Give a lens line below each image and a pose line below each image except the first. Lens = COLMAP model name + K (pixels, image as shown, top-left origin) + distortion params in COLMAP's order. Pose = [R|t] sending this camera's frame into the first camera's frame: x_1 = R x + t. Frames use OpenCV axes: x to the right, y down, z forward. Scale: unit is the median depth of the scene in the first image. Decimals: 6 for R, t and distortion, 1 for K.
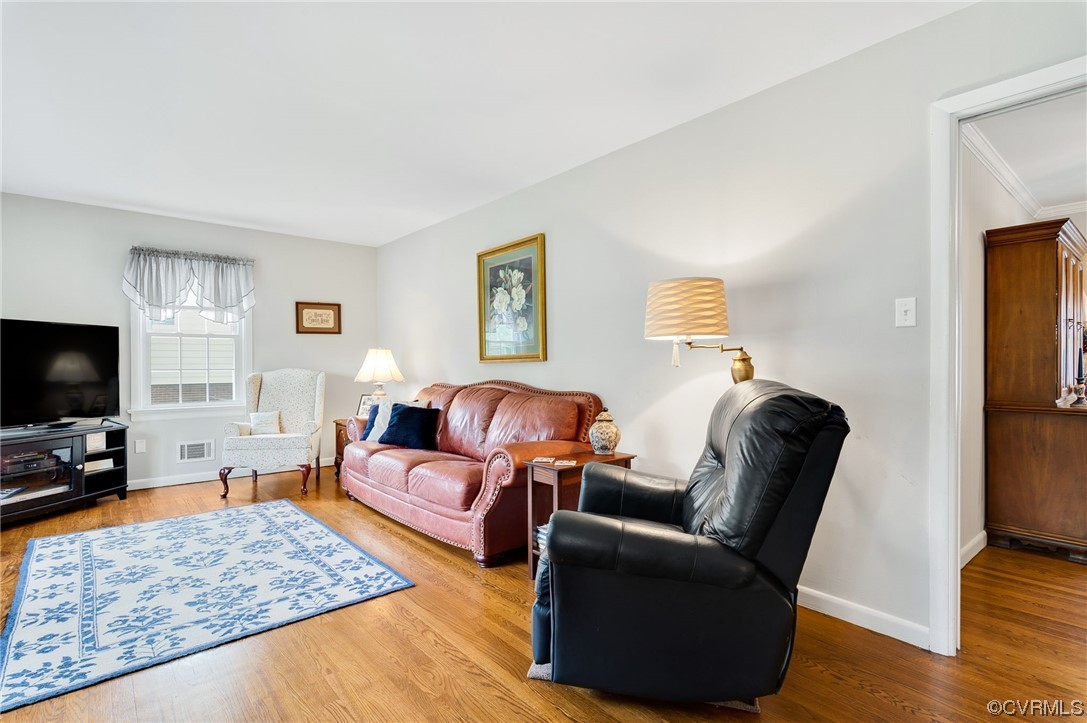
lens RADIAL K [[535.2, 0, 546.0], [0, 535.2, 365.0], [0, 0, 1]] dist [0.018876, 0.003097]
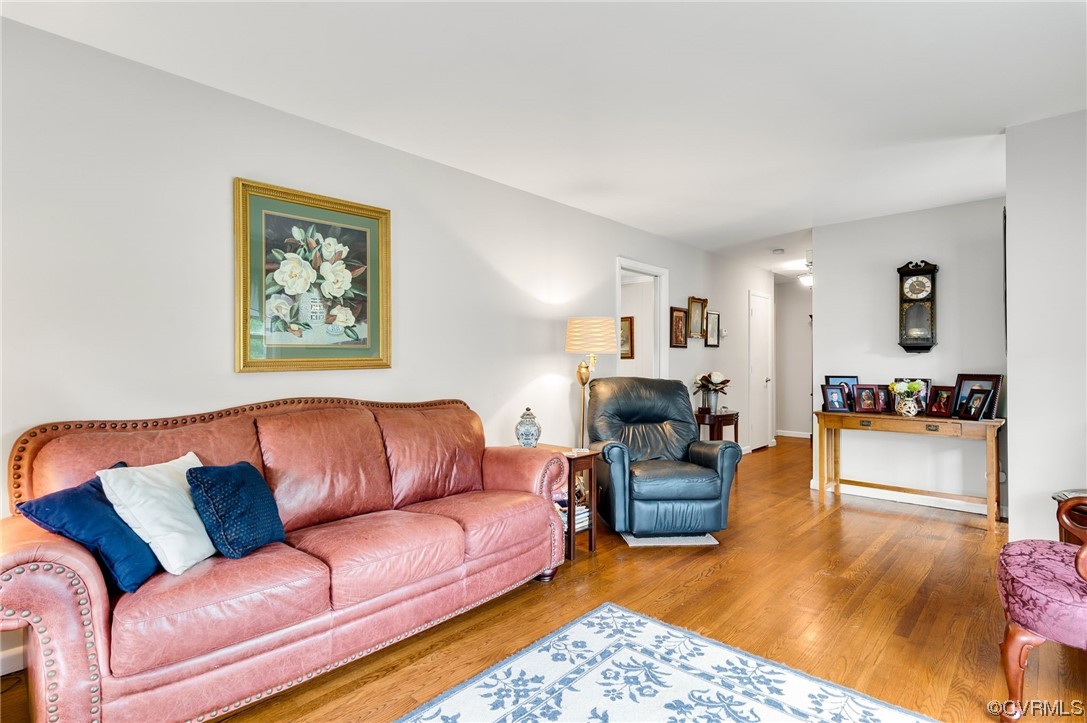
lens RADIAL K [[535.2, 0, 545.3], [0, 535.2, 357.4], [0, 0, 1]] dist [0.018876, 0.003097]
pose [[-0.117268, 0.007243, 0.993074, -0.856114], [0.002351, 0.999973, -0.007016, -0.017867], [-0.993098, 0.001512, -0.117281, 0.879036]]
